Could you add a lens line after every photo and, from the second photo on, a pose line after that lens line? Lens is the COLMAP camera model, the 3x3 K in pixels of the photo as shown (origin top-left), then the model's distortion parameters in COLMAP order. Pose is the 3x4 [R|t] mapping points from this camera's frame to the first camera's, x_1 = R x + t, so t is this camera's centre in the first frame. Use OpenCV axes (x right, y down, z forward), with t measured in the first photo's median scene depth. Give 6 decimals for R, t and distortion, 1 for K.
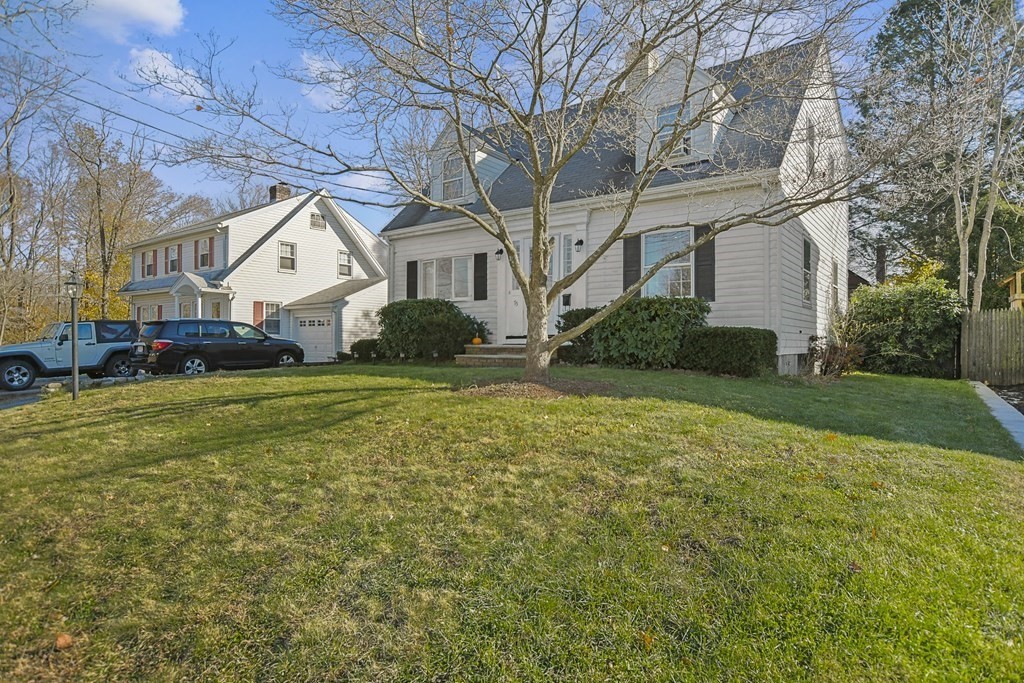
lens RADIAL K [[587.2, 0, 512.5], [0, 587.2, 343.6], [0, 0, 1]] dist [0.000950, -0.000013]
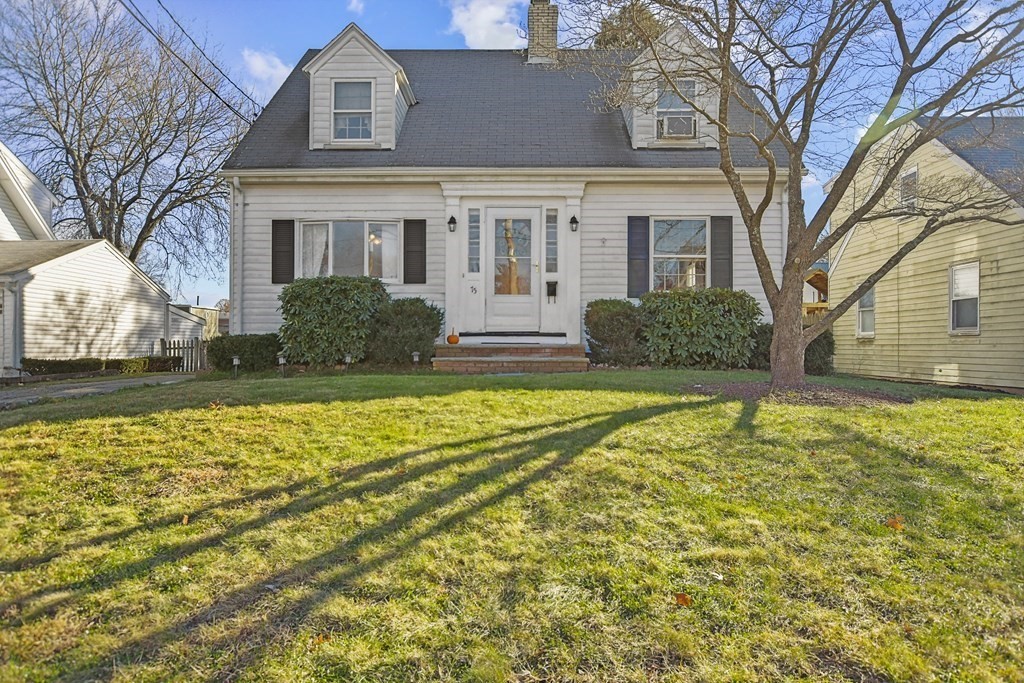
lens RADIAL K [[646.2, 0, 509.7], [0, 646.2, 342.5], [0, 0, 1]] dist [-0.001666, 0.000031]
pose [[0.813453, 0.002457, 0.581626, -0.430369], [0.001888, 0.999975, -0.006865, 0.005511], [-0.581628, 0.006682, 0.813427, 0.277673]]
